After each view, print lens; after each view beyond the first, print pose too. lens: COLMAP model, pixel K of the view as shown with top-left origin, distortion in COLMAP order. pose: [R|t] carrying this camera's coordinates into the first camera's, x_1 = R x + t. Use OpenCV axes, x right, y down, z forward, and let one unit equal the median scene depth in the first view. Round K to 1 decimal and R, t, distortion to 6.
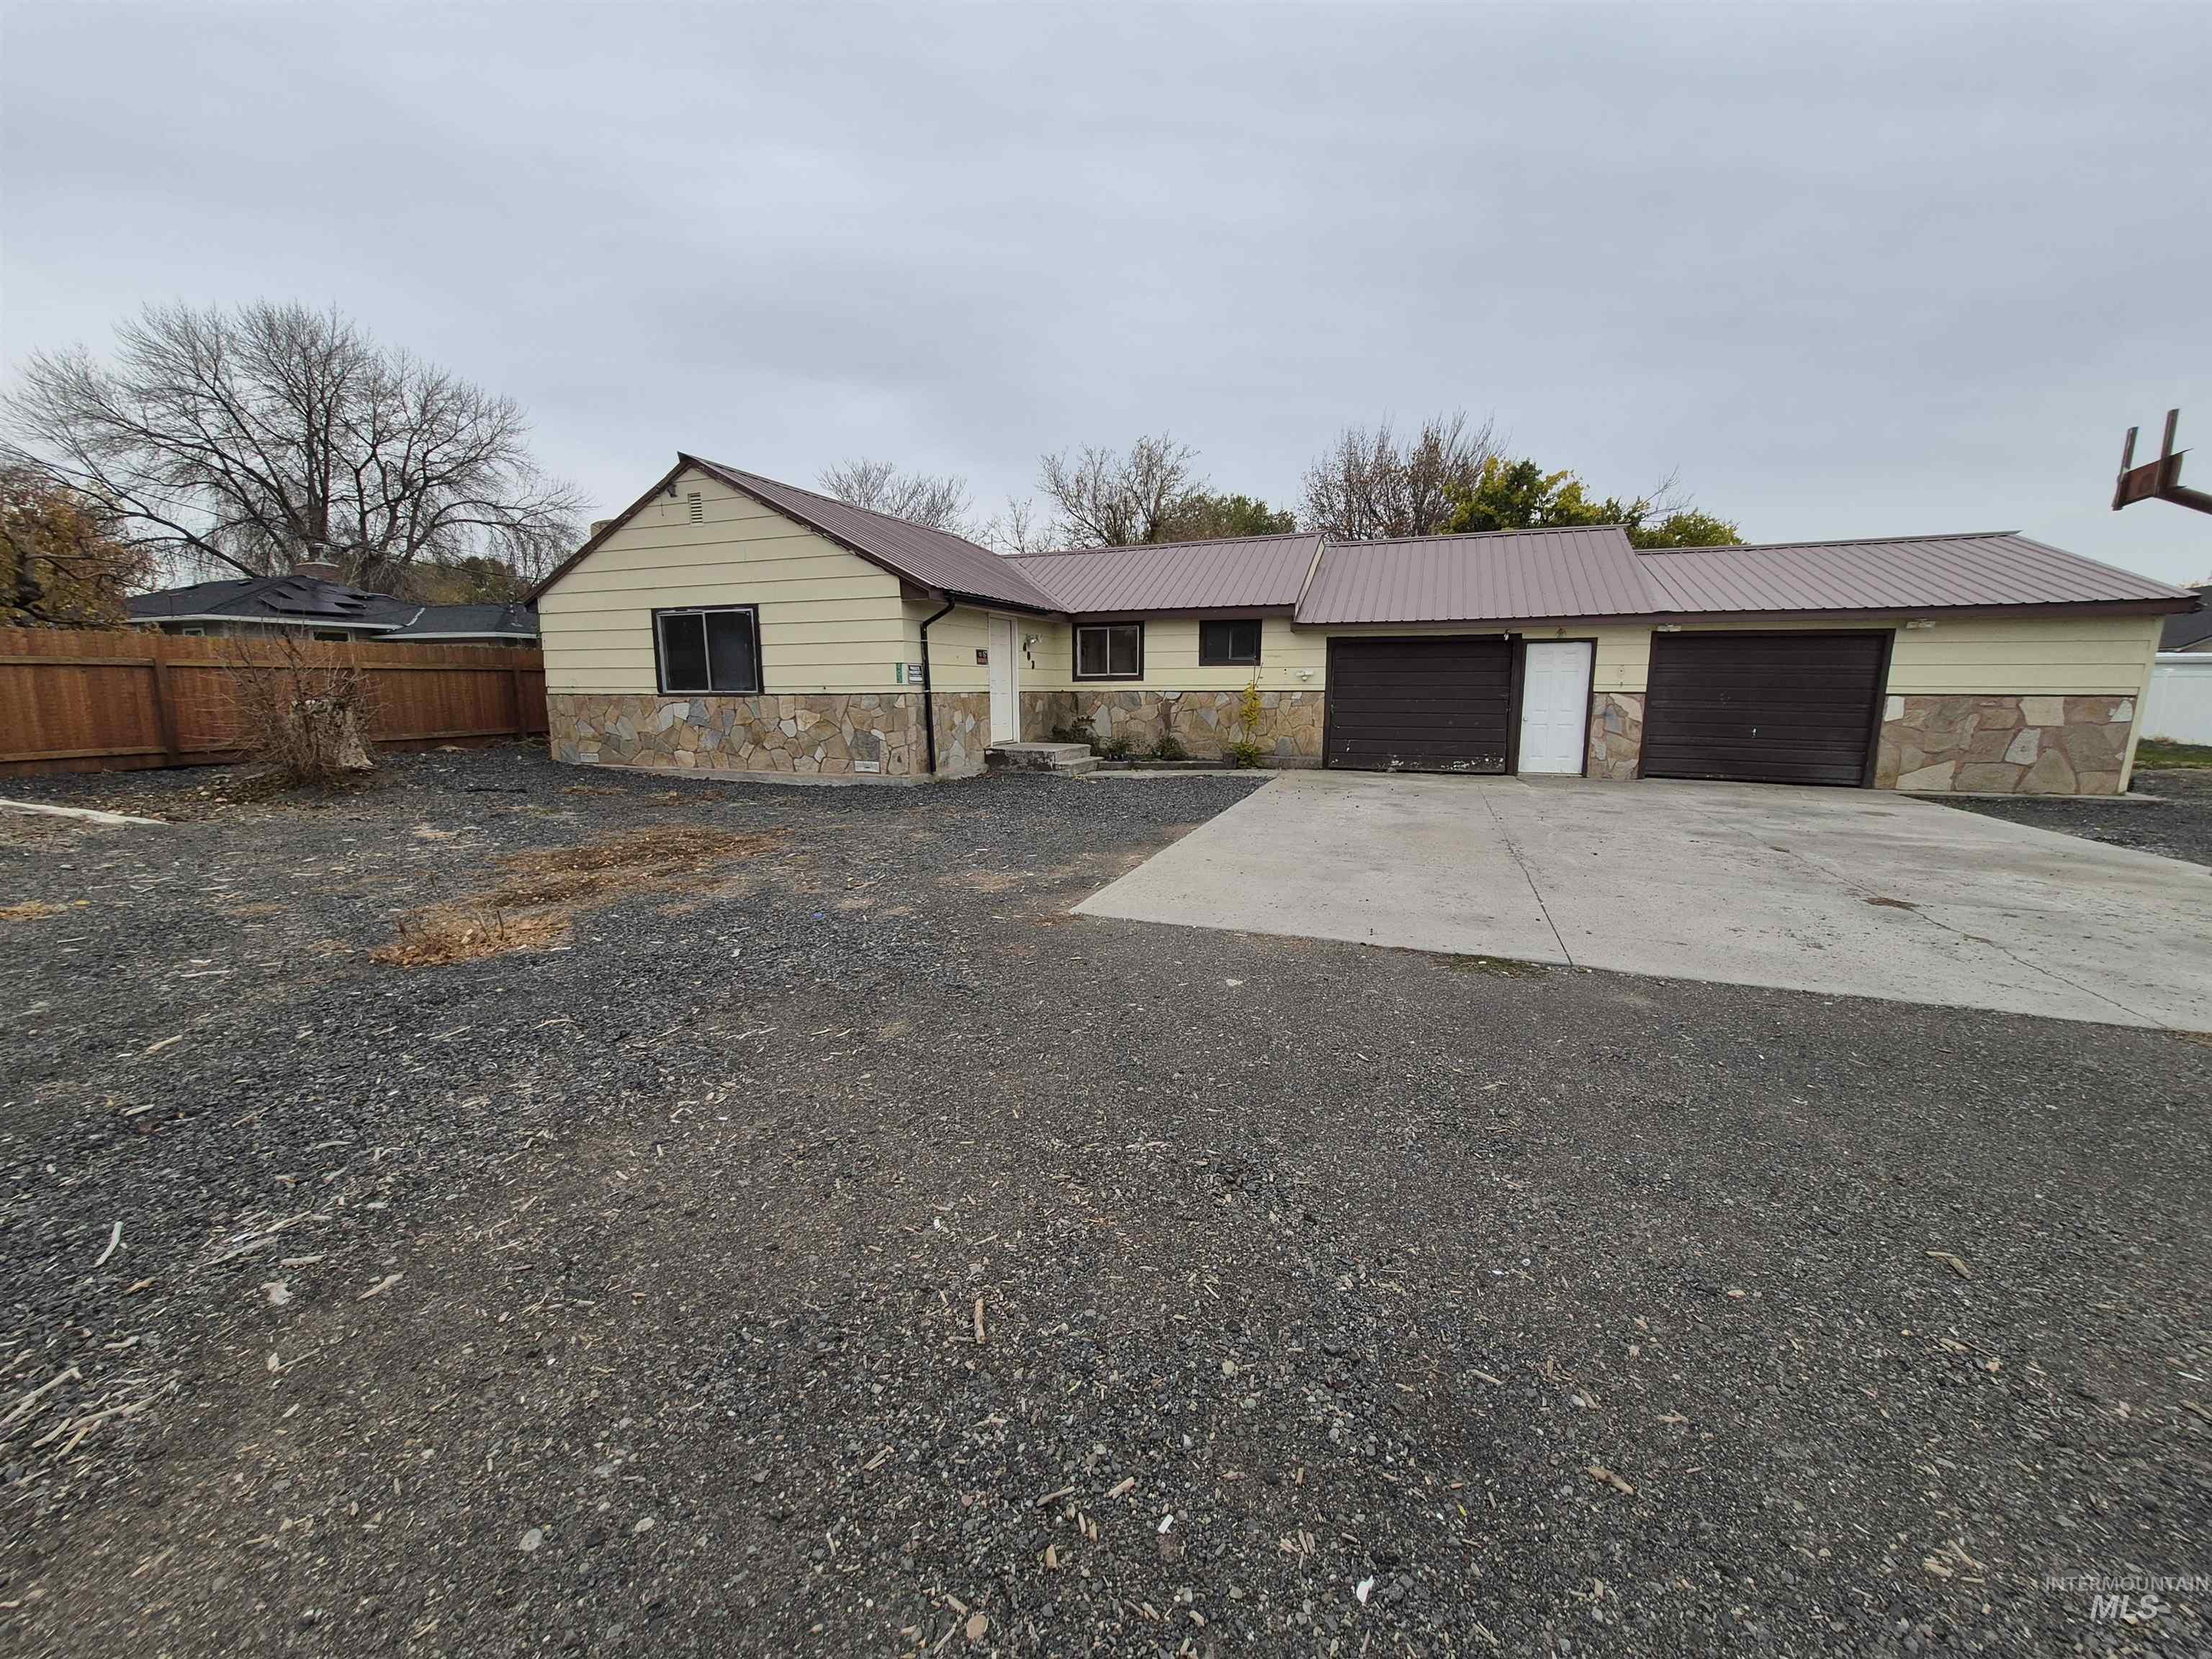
lens RADIAL K [[865.2, 0, 1100.3], [0, 865.2, 818.4], [0, 0, 1]] dist [0.001621, 0.000207]
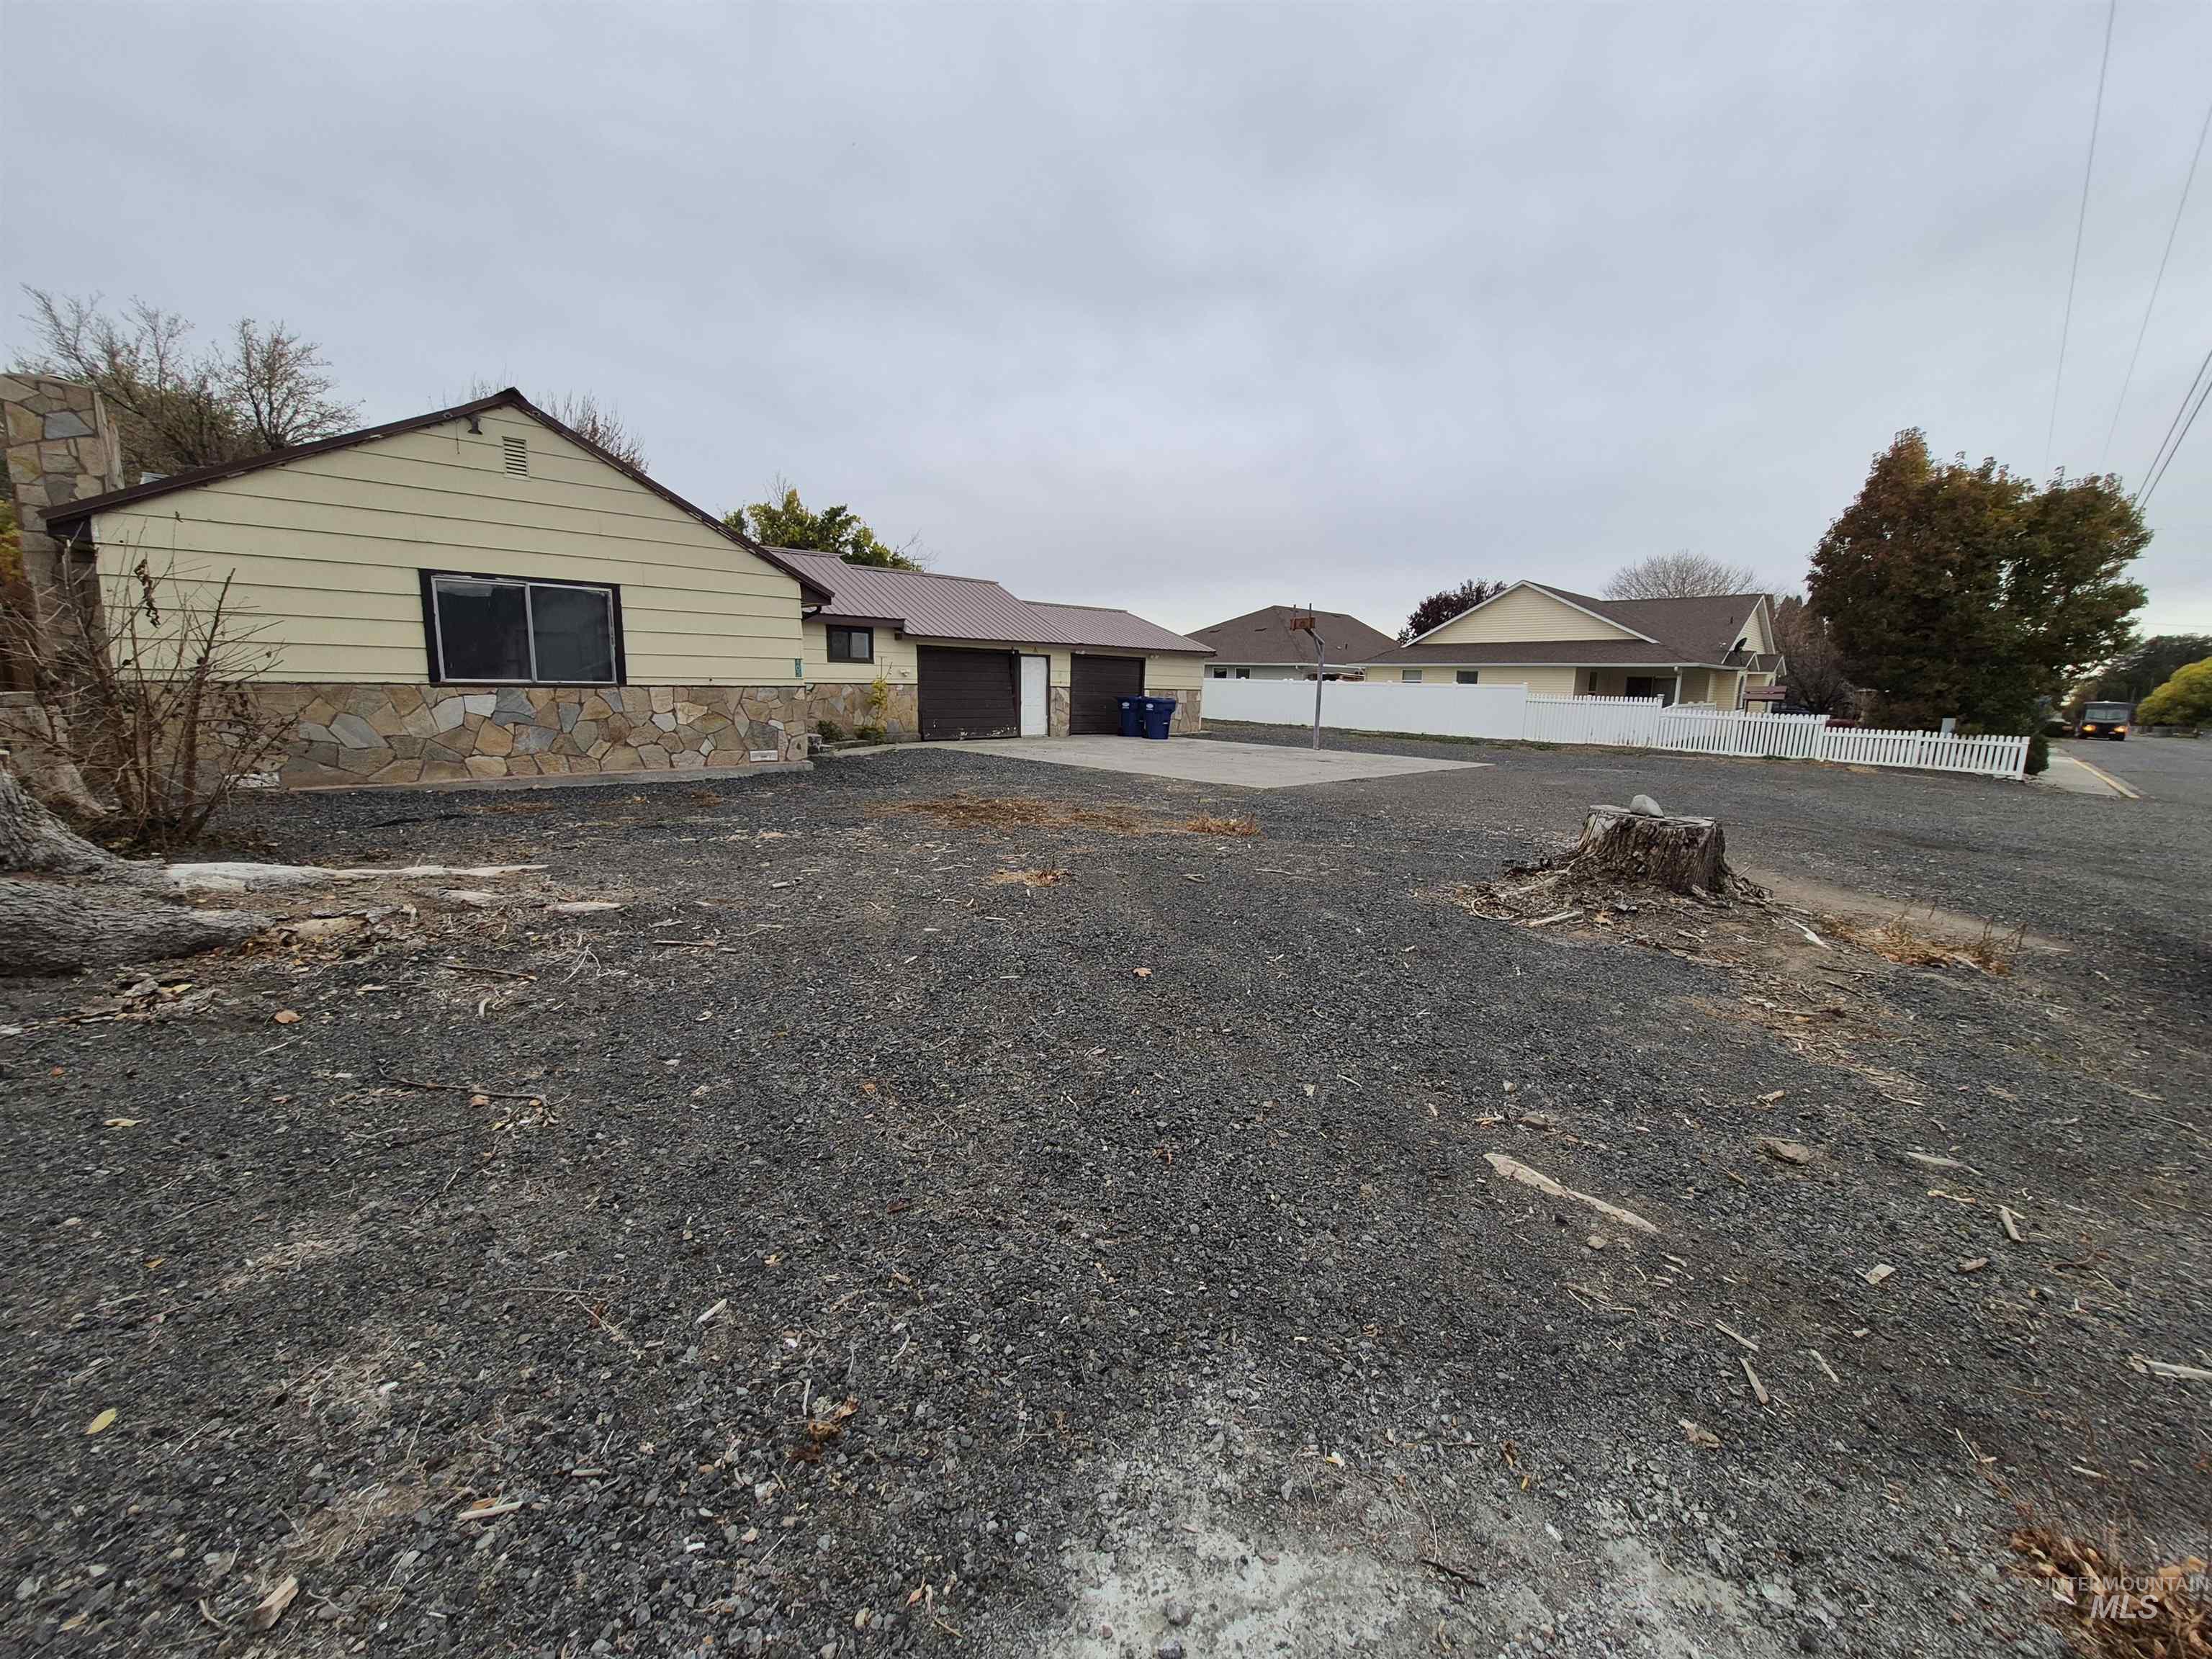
lens RADIAL K [[865.2, 0, 1111.4], [0, 865.2, 825.7], [0, 0, 1]] dist [0.001621, 0.000207]
pose [[0.431274, -0.138936, 0.891459, -0.945012], [0.115042, 0.988475, 0.098401, -0.027655], [-0.894856, 0.060117, 0.442288, 0.145845]]
